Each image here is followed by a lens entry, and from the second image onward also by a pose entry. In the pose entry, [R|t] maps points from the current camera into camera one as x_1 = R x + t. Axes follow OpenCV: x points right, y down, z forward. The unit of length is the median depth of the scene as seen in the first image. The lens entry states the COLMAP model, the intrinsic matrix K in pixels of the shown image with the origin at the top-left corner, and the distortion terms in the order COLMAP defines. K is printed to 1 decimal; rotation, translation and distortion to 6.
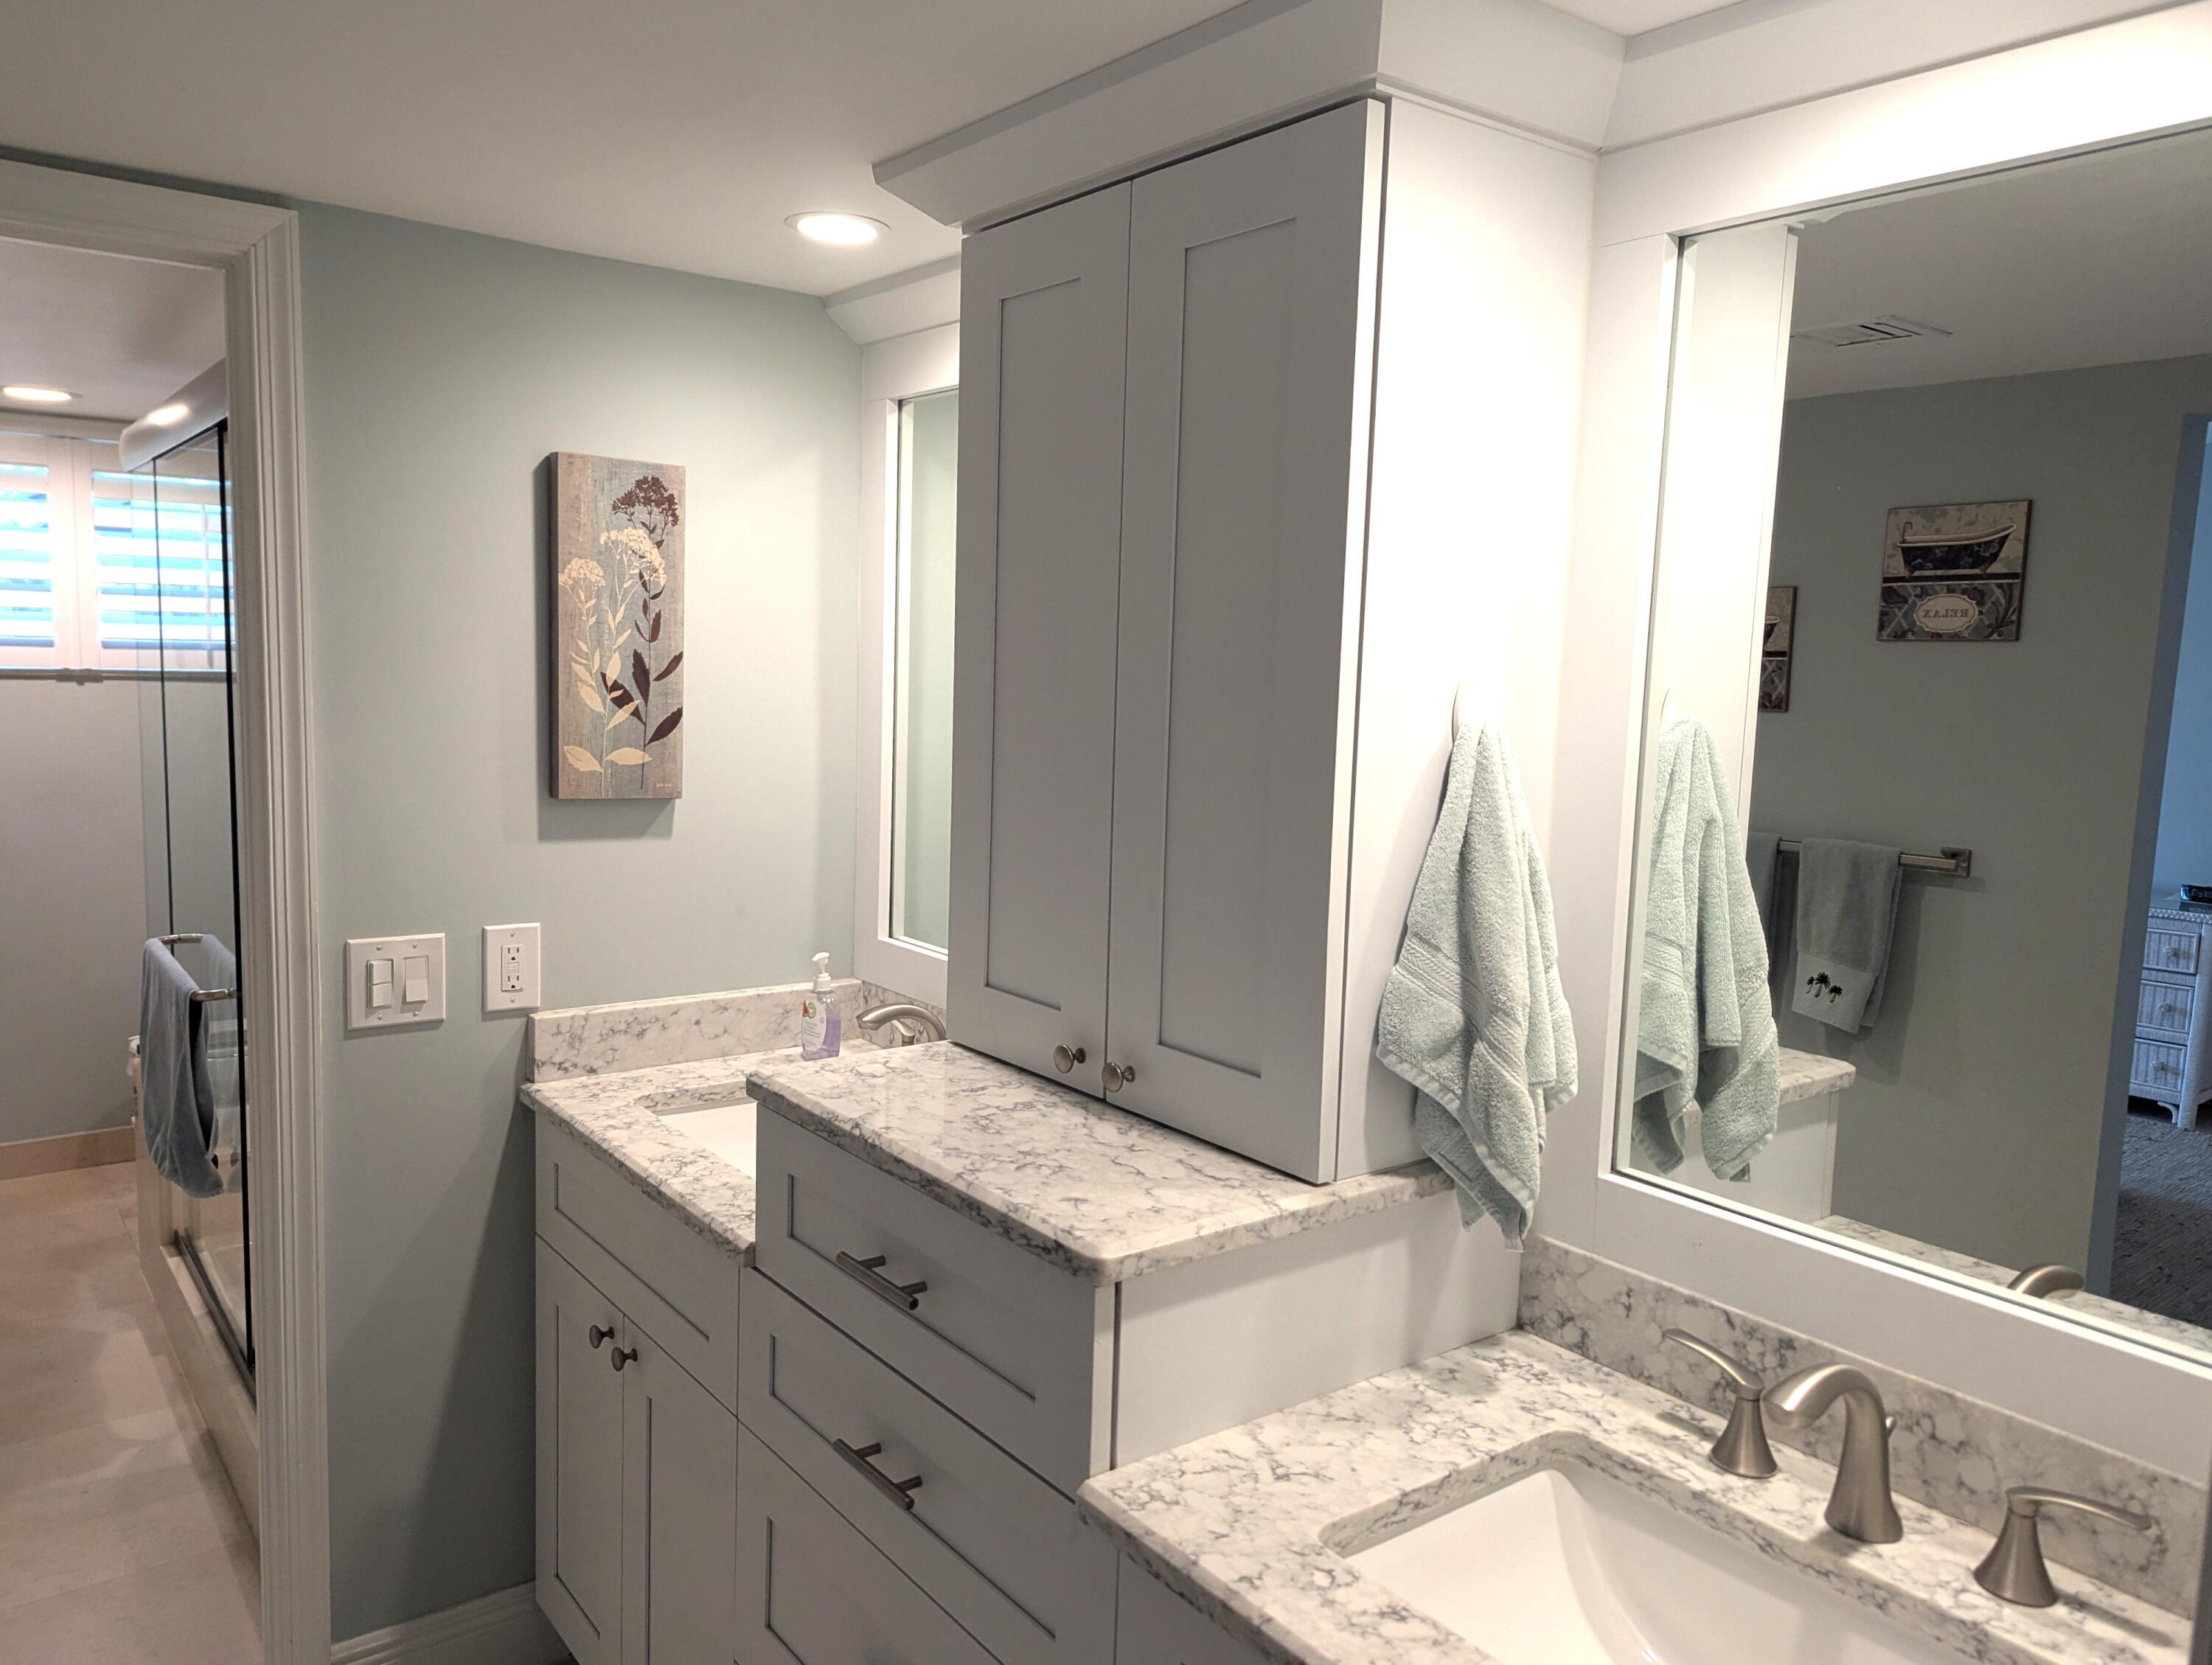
lens RADIAL K [[1559.8, 0, 1081.5], [0, 1559.8, 839.7], [0, 0, 1]] dist [0.056415, -0.062051]
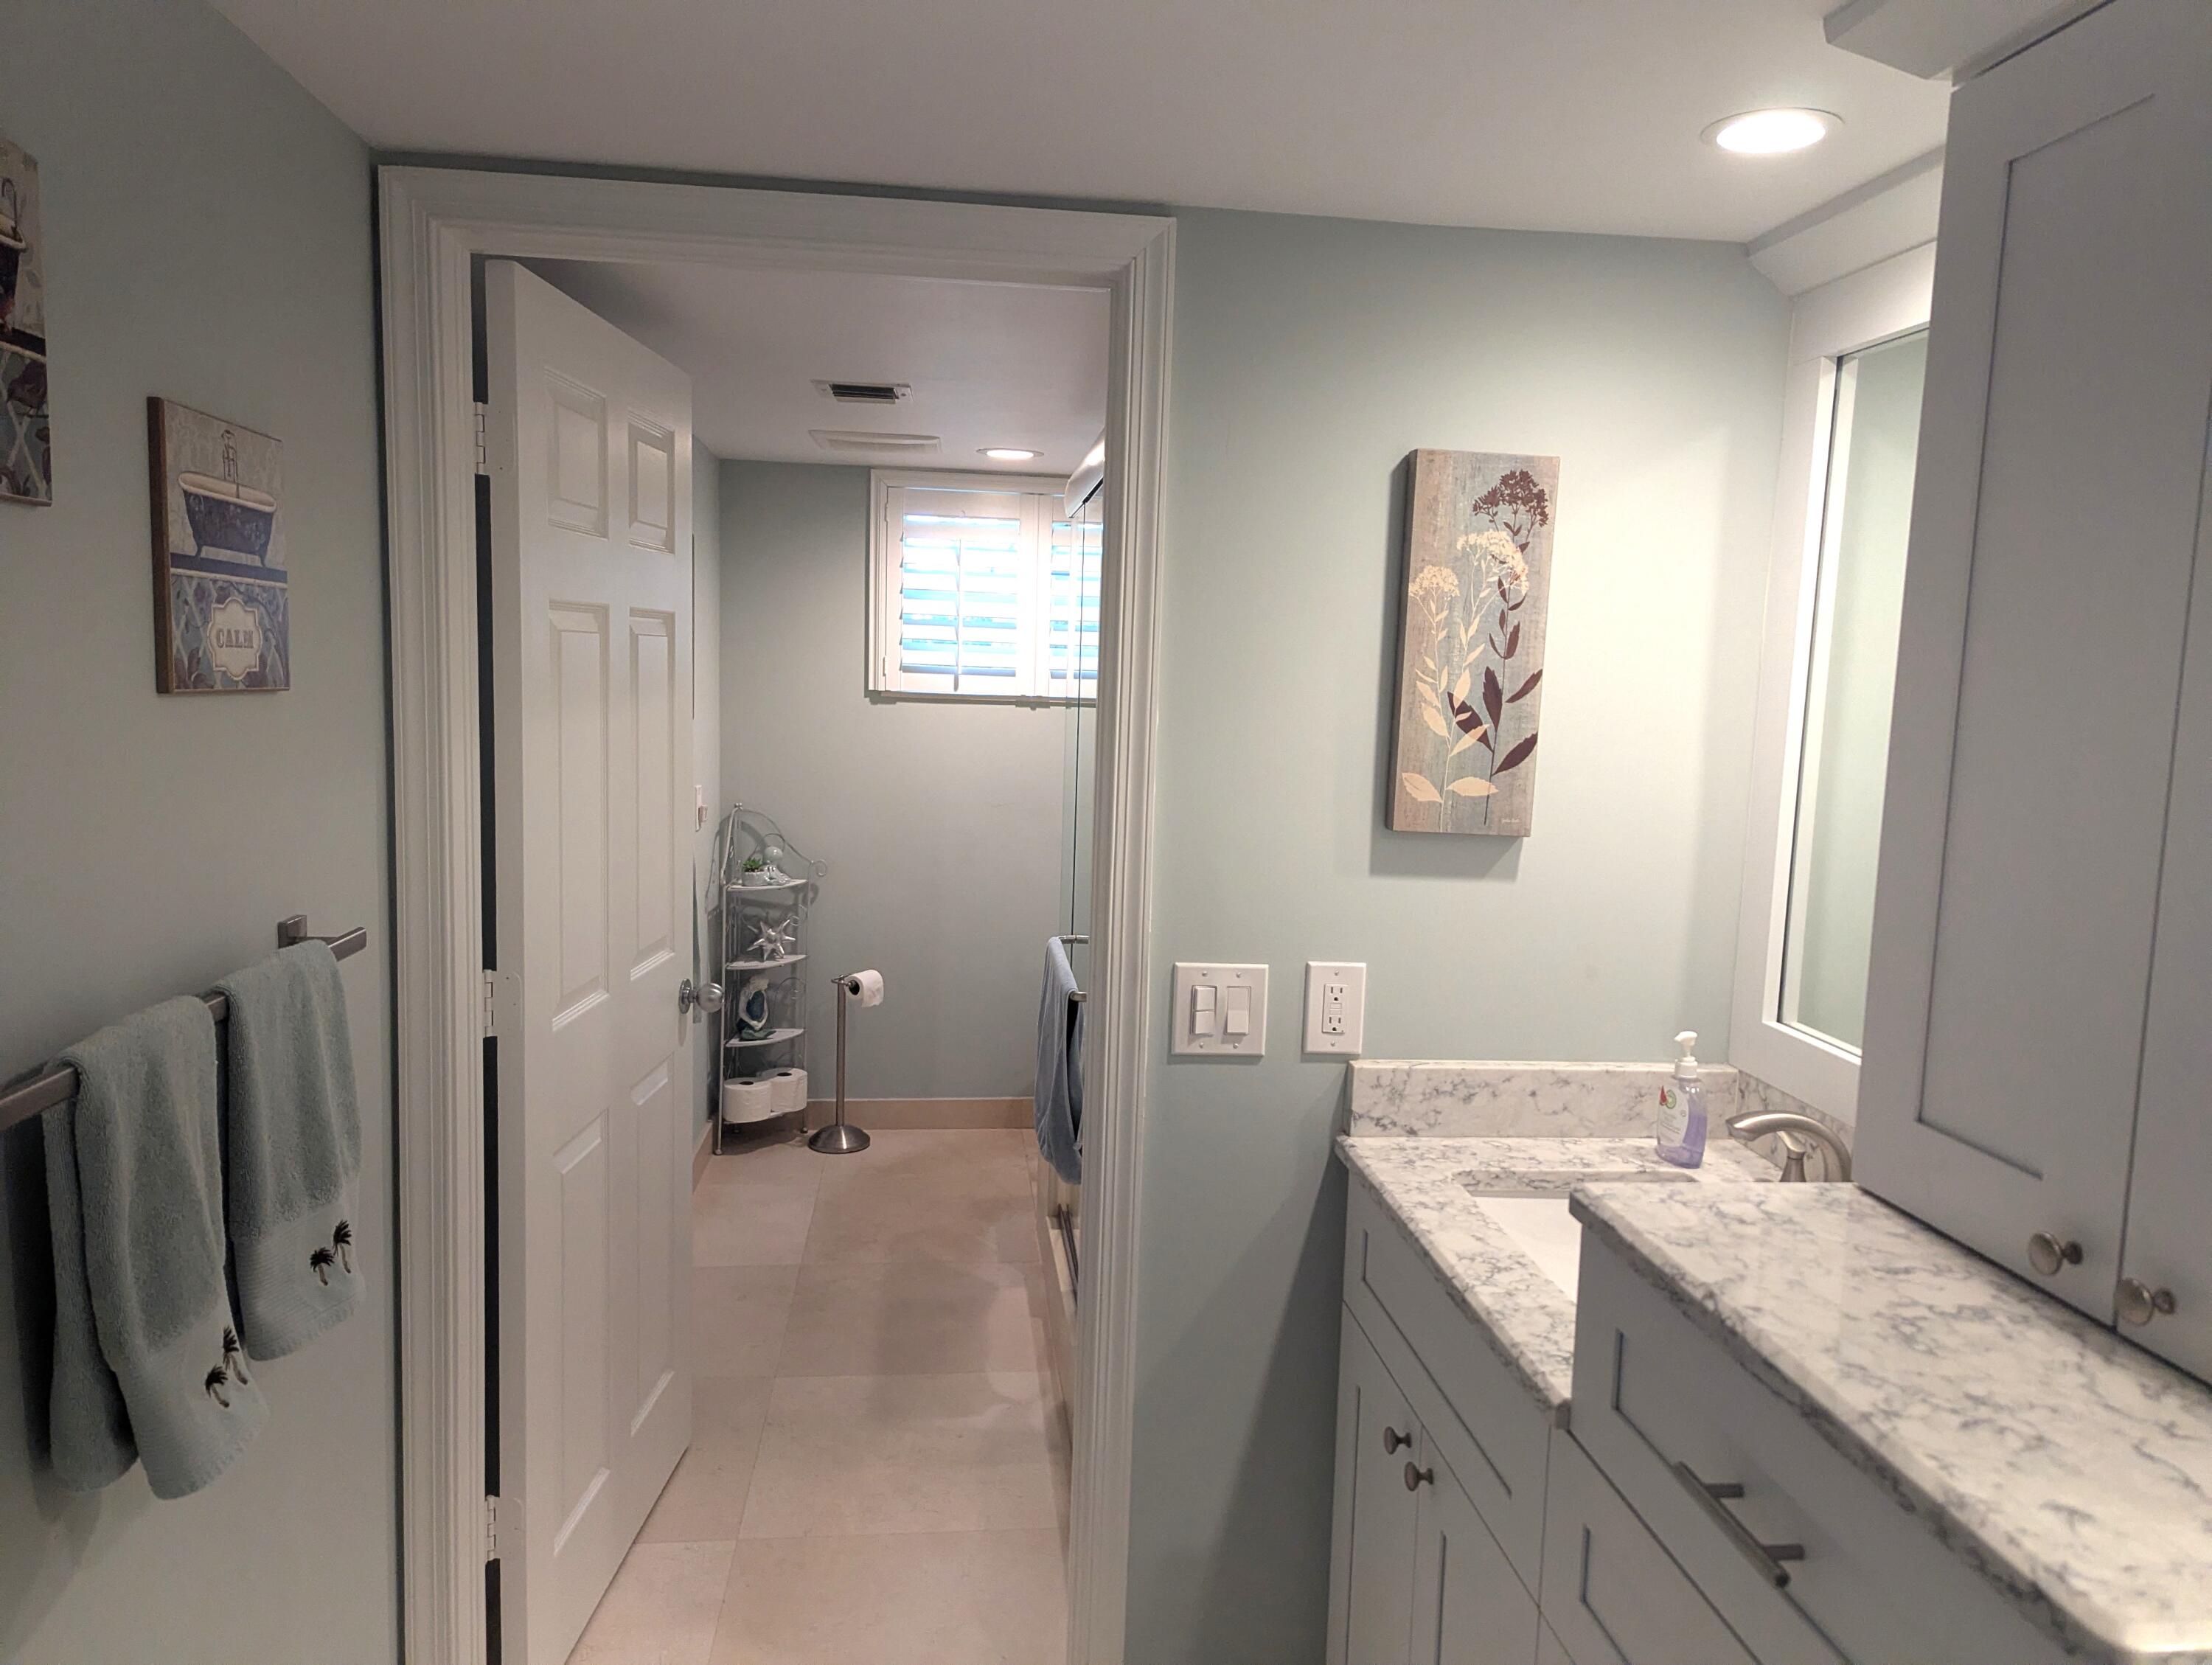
lens RADIAL K [[1537.2, 0, 1117.5], [0, 1537.2, 834.6], [0, 0, 1]] dist [0.060581, -0.046890]
pose [[0.860015, 0.055406, -0.507252, -0.016732], [-0.068727, 0.997607, -0.007555, -0.005724], [0.505619, 0.041359, 0.861765, 0.147363]]
